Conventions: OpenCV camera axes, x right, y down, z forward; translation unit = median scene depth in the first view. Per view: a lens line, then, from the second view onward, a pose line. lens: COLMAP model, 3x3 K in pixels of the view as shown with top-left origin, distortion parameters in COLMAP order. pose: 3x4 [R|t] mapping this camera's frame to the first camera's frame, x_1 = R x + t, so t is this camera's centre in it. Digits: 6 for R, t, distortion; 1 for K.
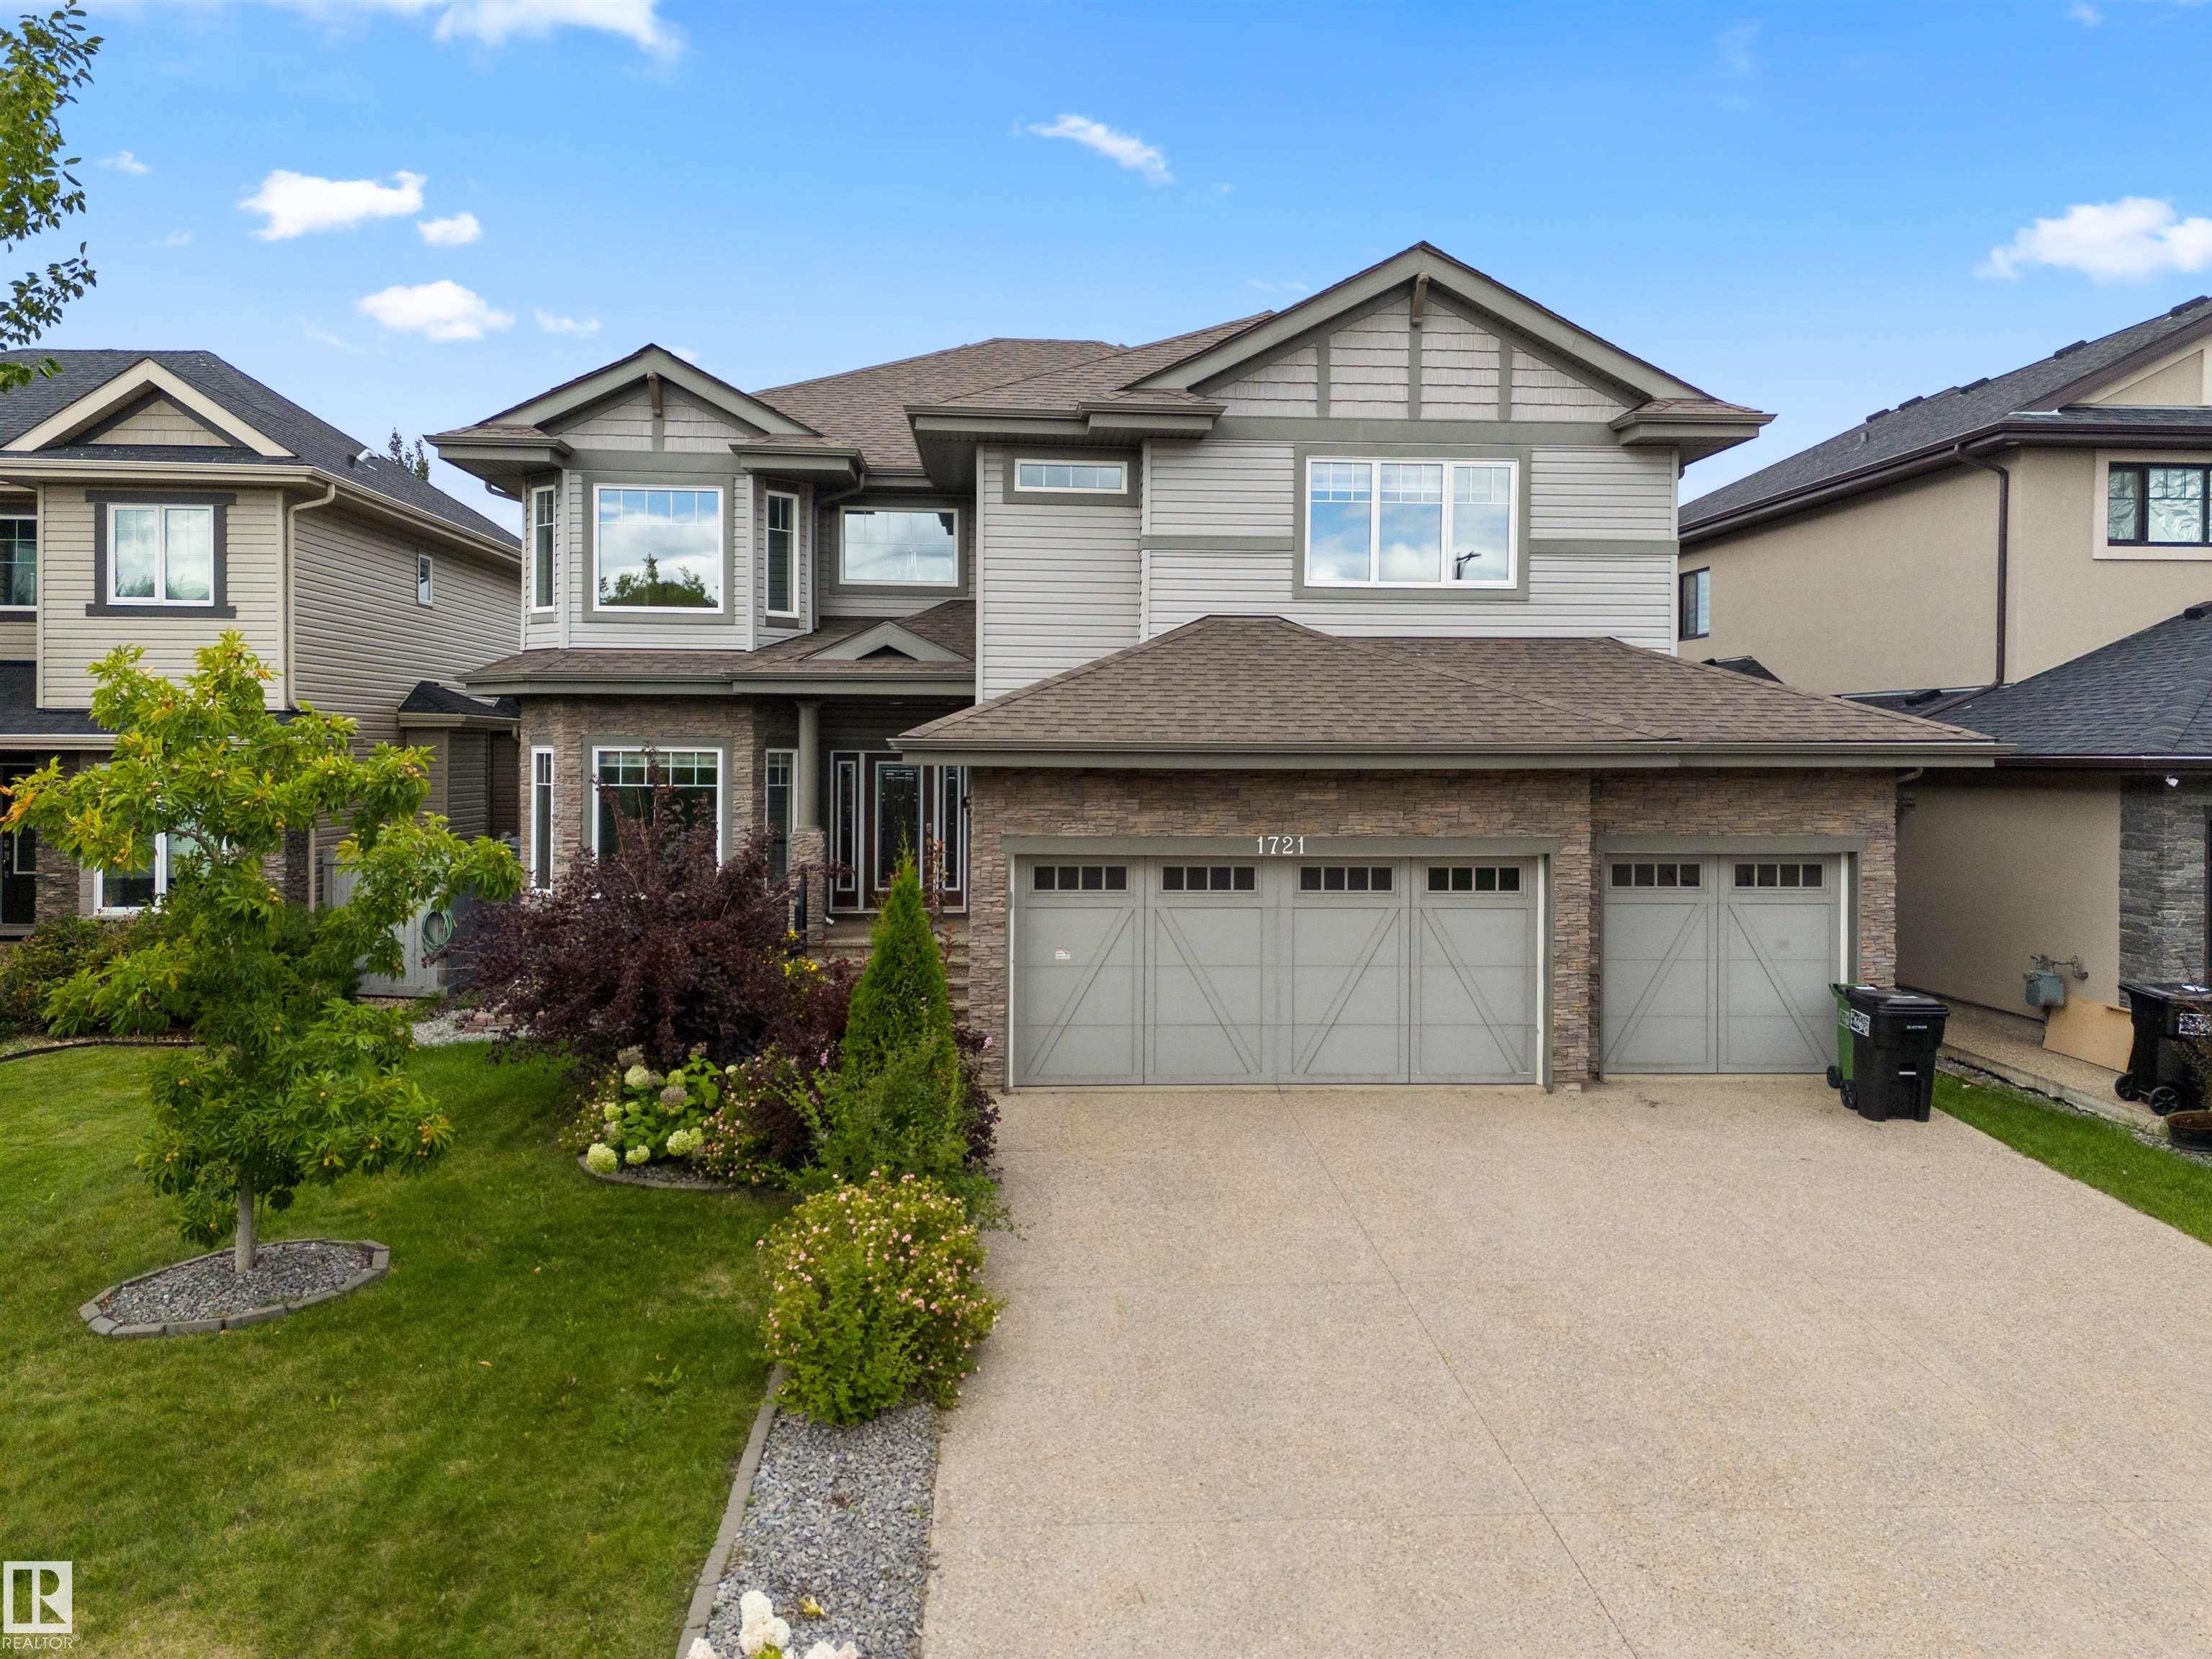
lens RADIAL K [[1530.6, 0, 1109.0], [0, 1530.6, 716.6], [0, 0, 1]] dist [0.001429, 0.048294]
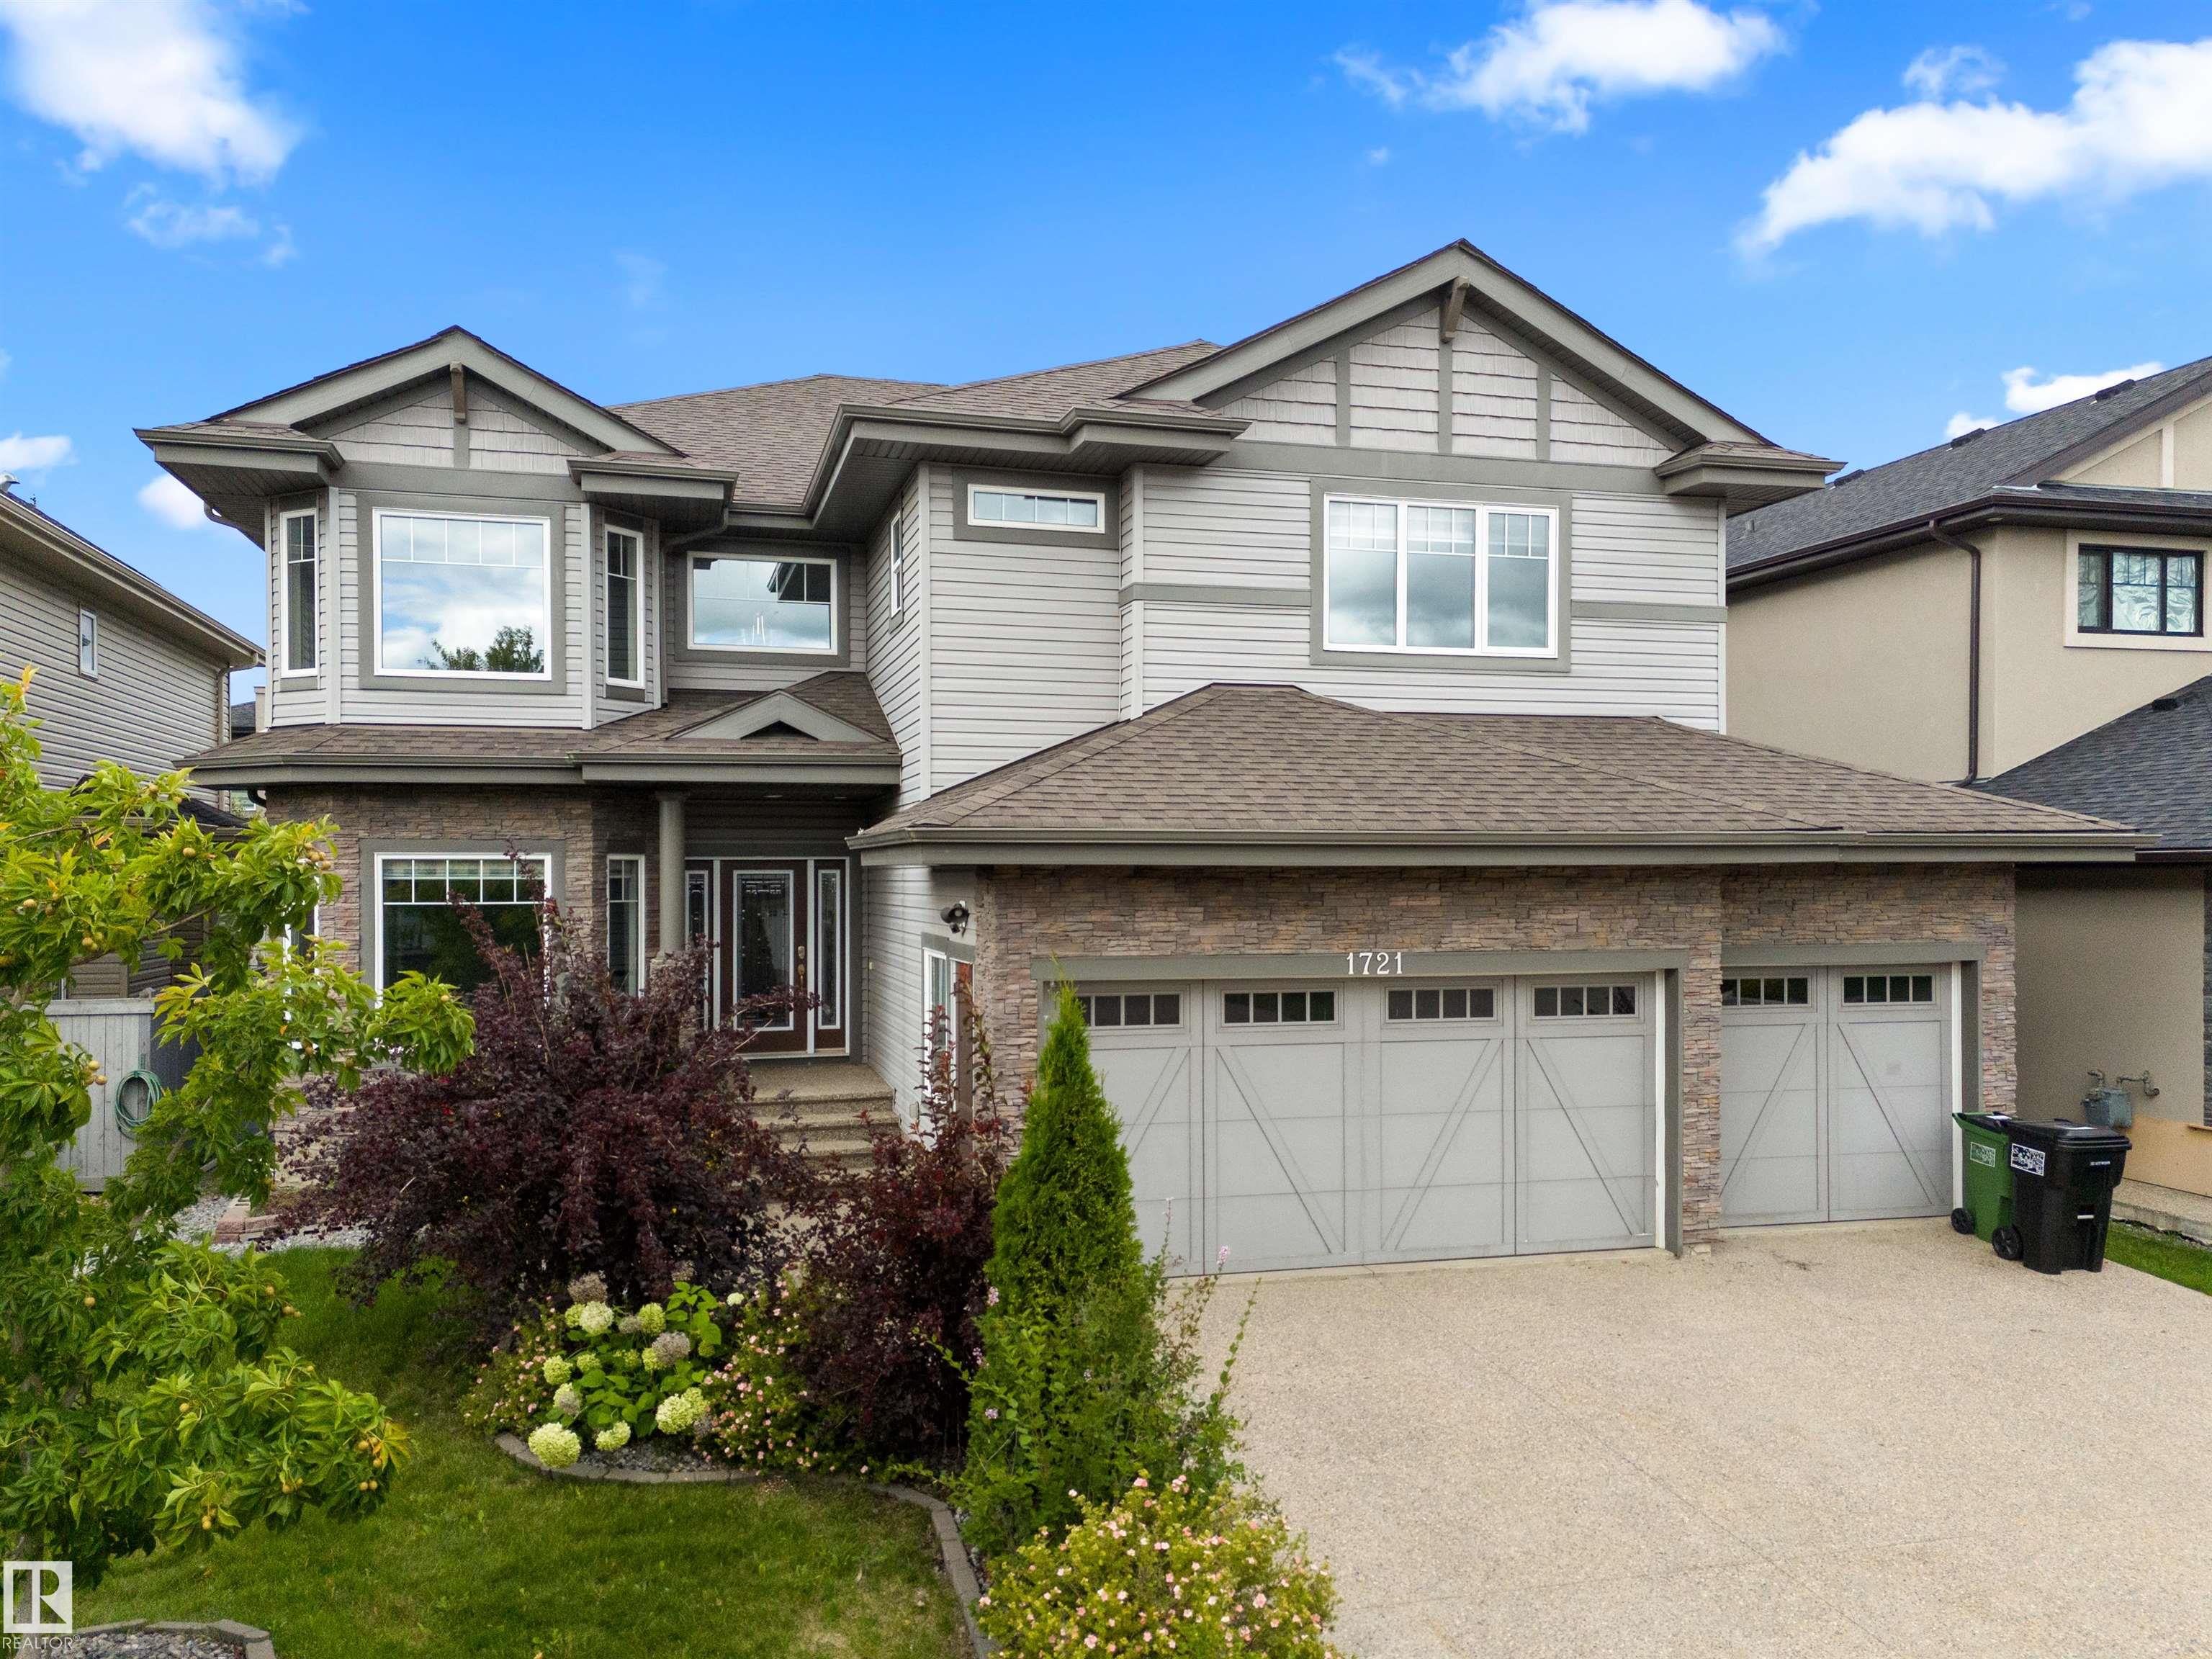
lens RADIAL K [[1608.2, 0, 1106.0], [0, 1608.2, 829.5], [0, 0, 1]] dist [0.019191, 0.000613]
pose [[0.983262, -0.002325, 0.182180, -0.145503], [0.003043, 0.999989, -0.003662, 0.014246], [-0.182169, 0.004155, 0.983258, 0.169152]]
